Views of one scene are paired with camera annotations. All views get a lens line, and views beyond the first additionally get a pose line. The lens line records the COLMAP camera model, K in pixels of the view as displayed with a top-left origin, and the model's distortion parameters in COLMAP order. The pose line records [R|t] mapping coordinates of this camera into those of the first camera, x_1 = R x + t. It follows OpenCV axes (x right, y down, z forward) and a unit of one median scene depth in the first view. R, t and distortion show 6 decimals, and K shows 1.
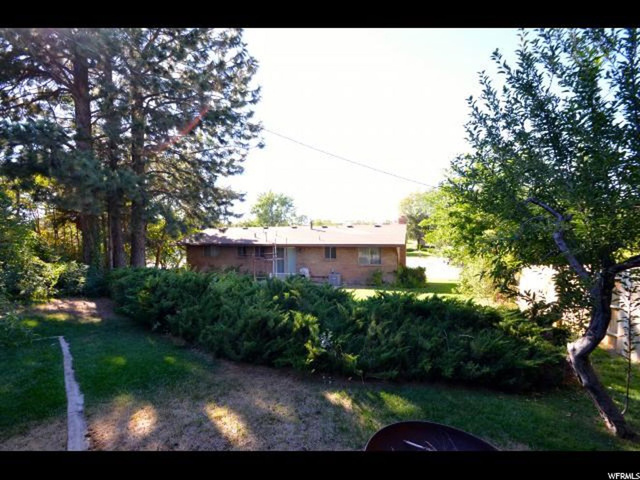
lens RADIAL K [[279.0, 0, 315.4], [0, 279.0, 247.9], [0, 0, 1]] dist [0.016348, -0.016077]
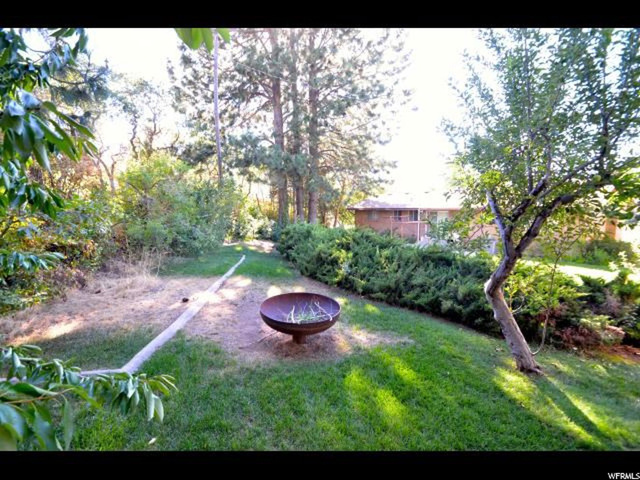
lens RADIAL K [[279.0, 0, 315.4], [0, 279.0, 247.9], [0, 0, 1]] dist [0.016348, -0.016077]
pose [[0.795505, 0.084768, -0.599988, 0.236647], [-0.008833, 0.991684, 0.128396, 0.004628], [0.605882, -0.096840, 0.789638, -0.086559]]
